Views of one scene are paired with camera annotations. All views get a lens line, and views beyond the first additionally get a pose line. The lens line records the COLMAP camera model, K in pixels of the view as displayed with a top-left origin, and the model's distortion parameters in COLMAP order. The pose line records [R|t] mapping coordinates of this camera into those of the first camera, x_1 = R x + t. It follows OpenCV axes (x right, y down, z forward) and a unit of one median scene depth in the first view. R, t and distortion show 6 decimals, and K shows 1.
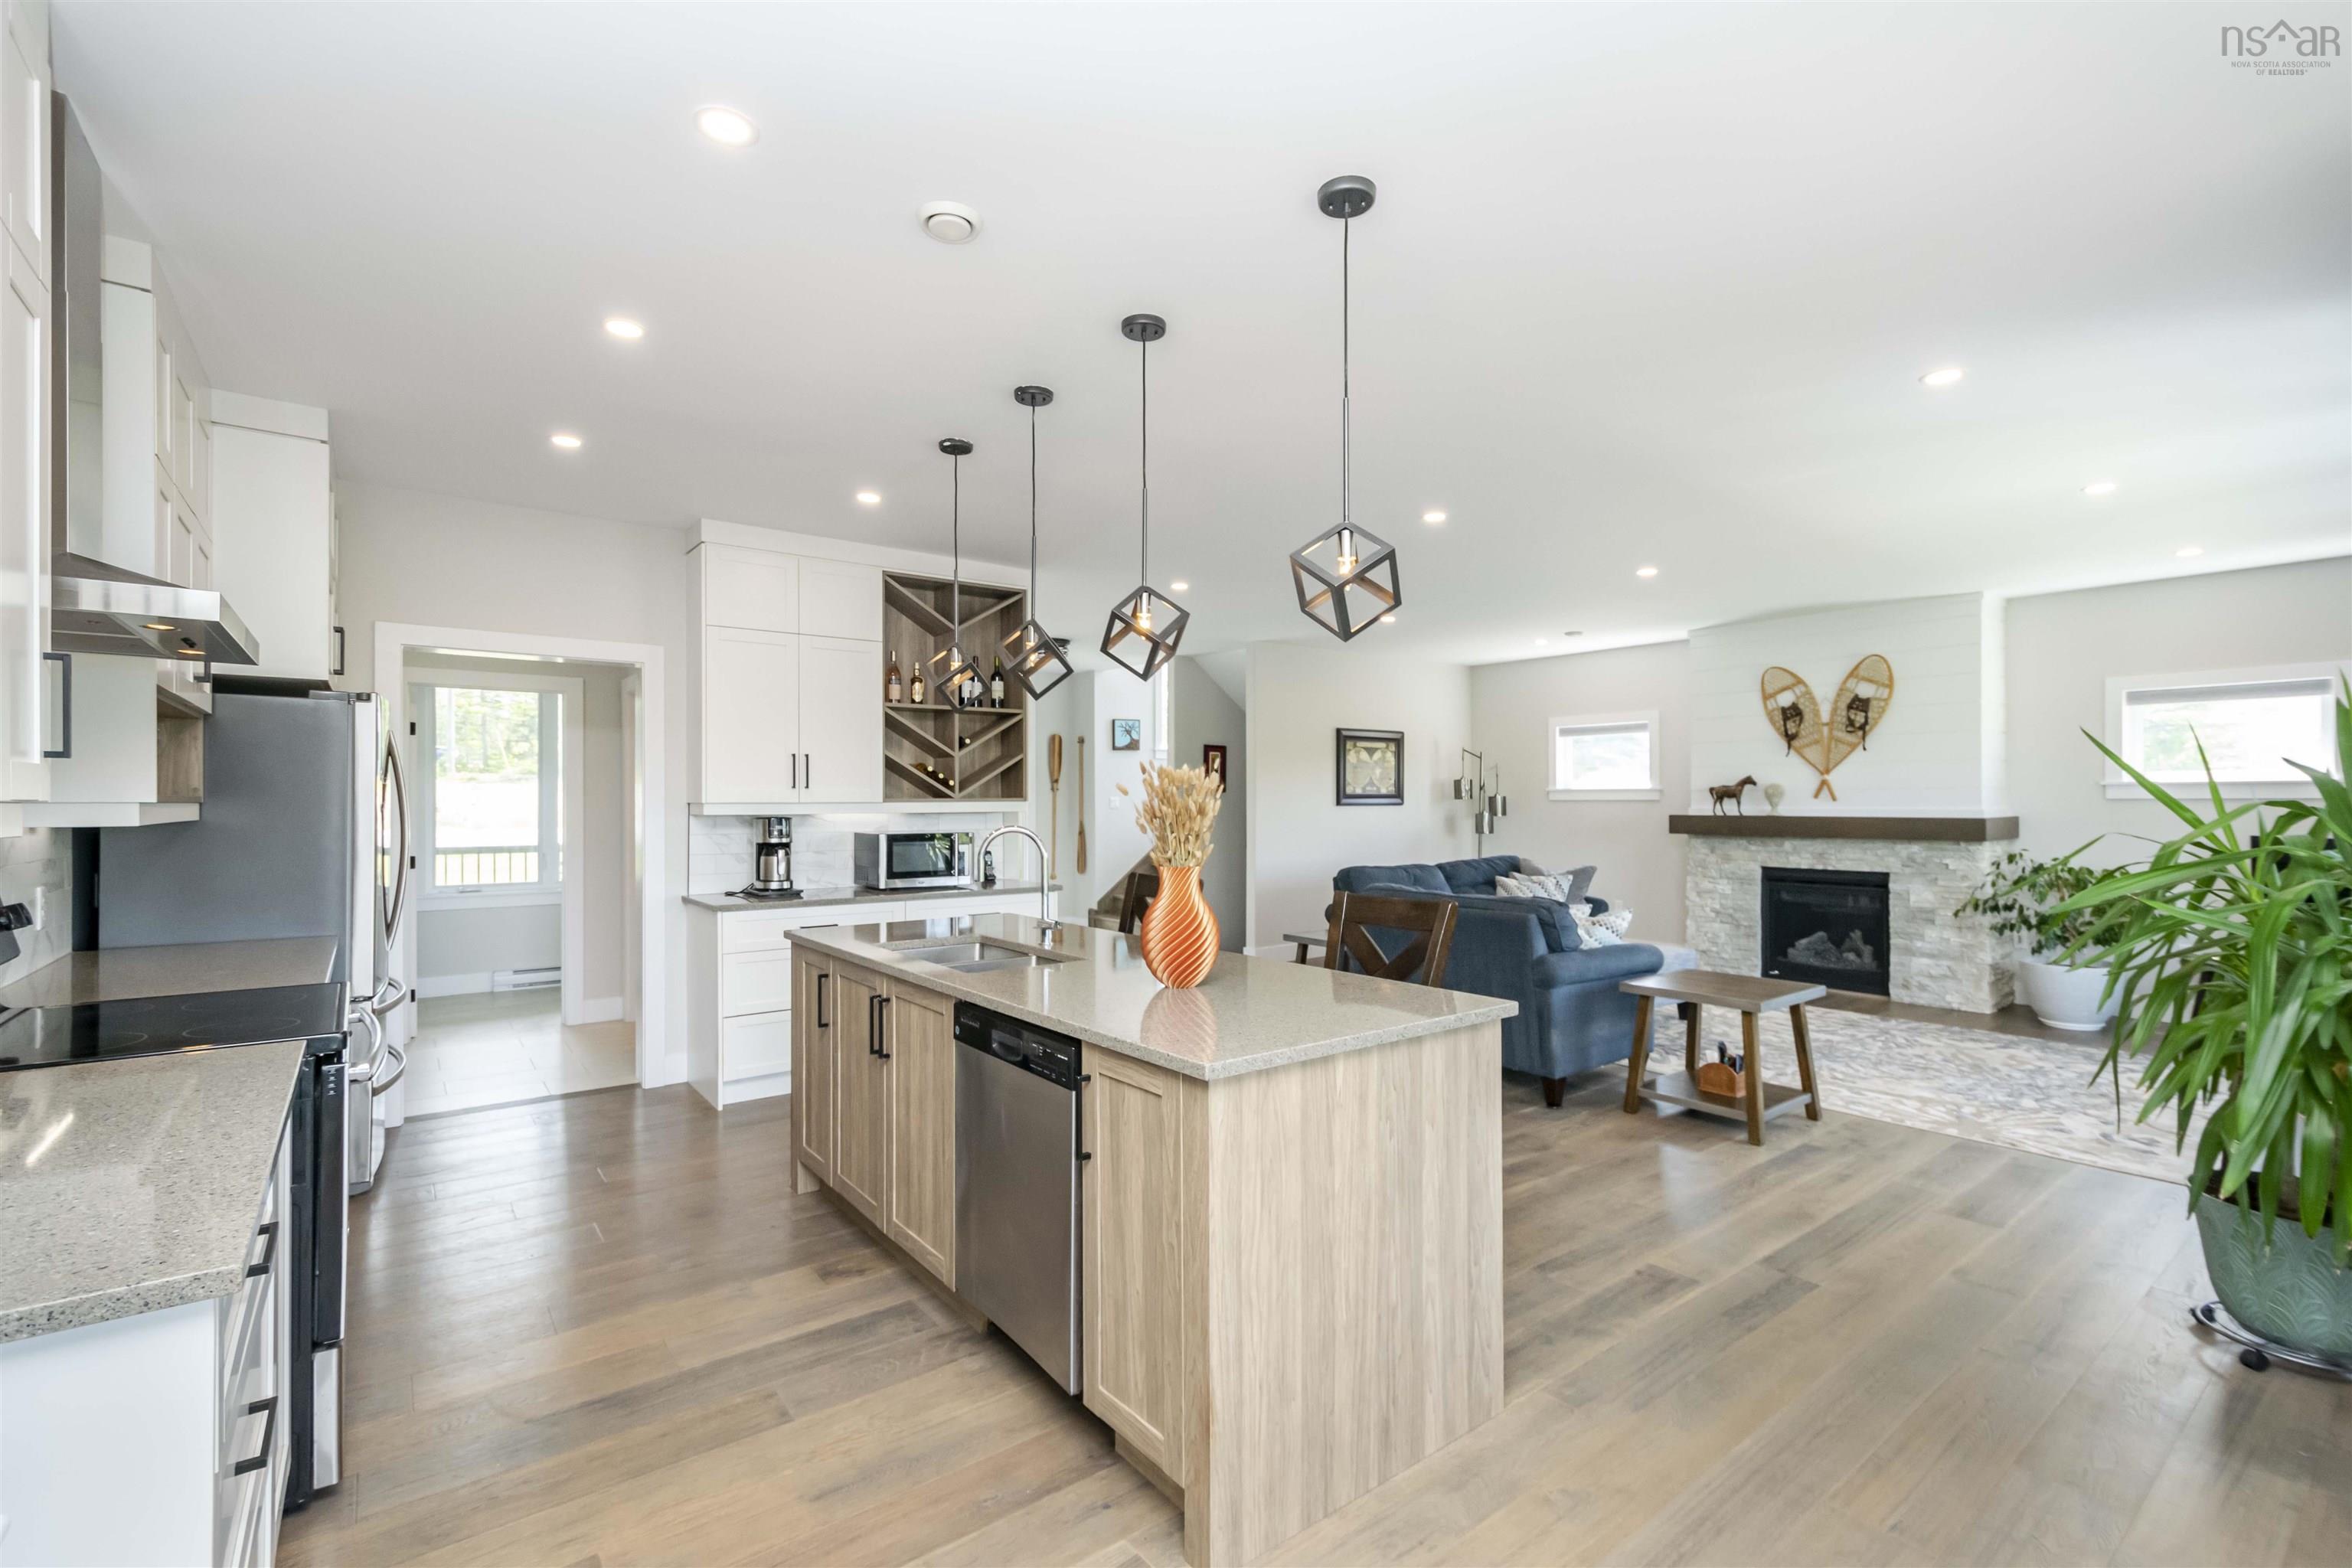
lens RADIAL K [[1022.0, 0, 1178.6], [0, 1022.0, 827.3], [0, 0, 1]] dist [0.002573, -0.000017]
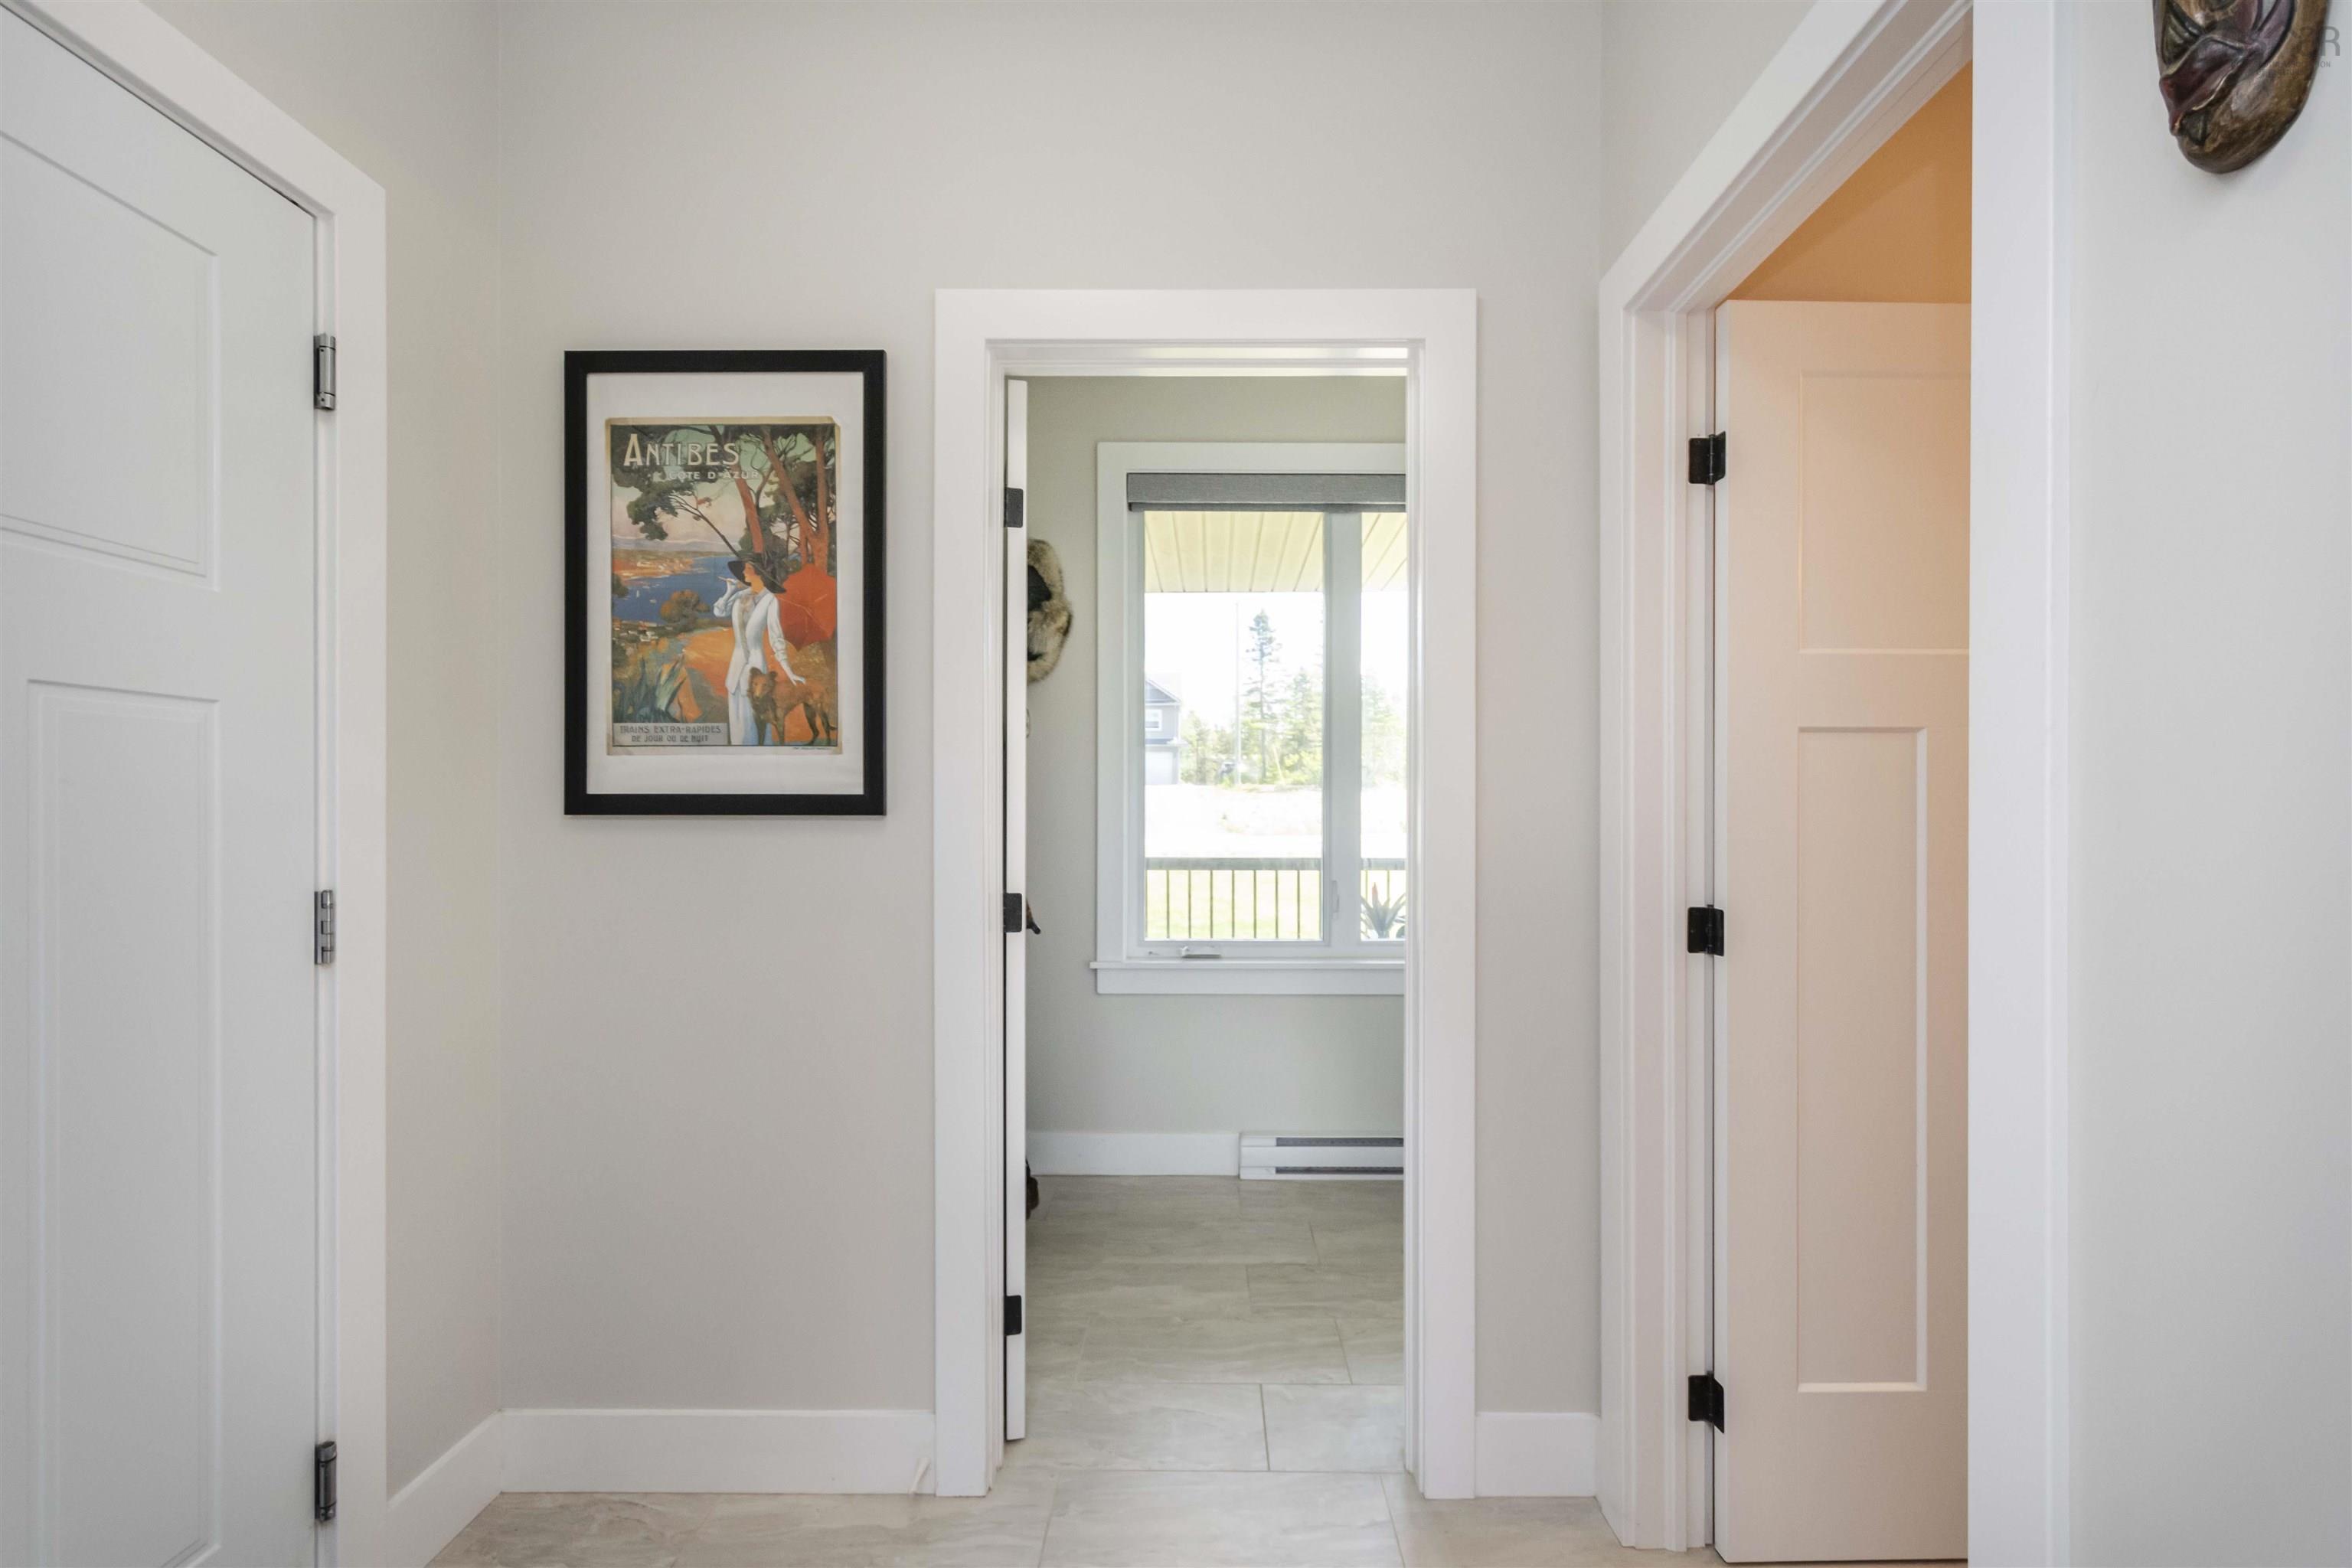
lens RADIAL K [[1022.0, 0, 1178.6], [0, 1022.0, 827.3], [0, 0, 1]] dist [0.002573, -0.000017]
pose [[0.777119, 0.004325, -0.629339, -0.283135], [-0.012601, 0.999883, -0.008689, 0.005935], [0.629228, 0.014683, 0.777082, 0.438666]]
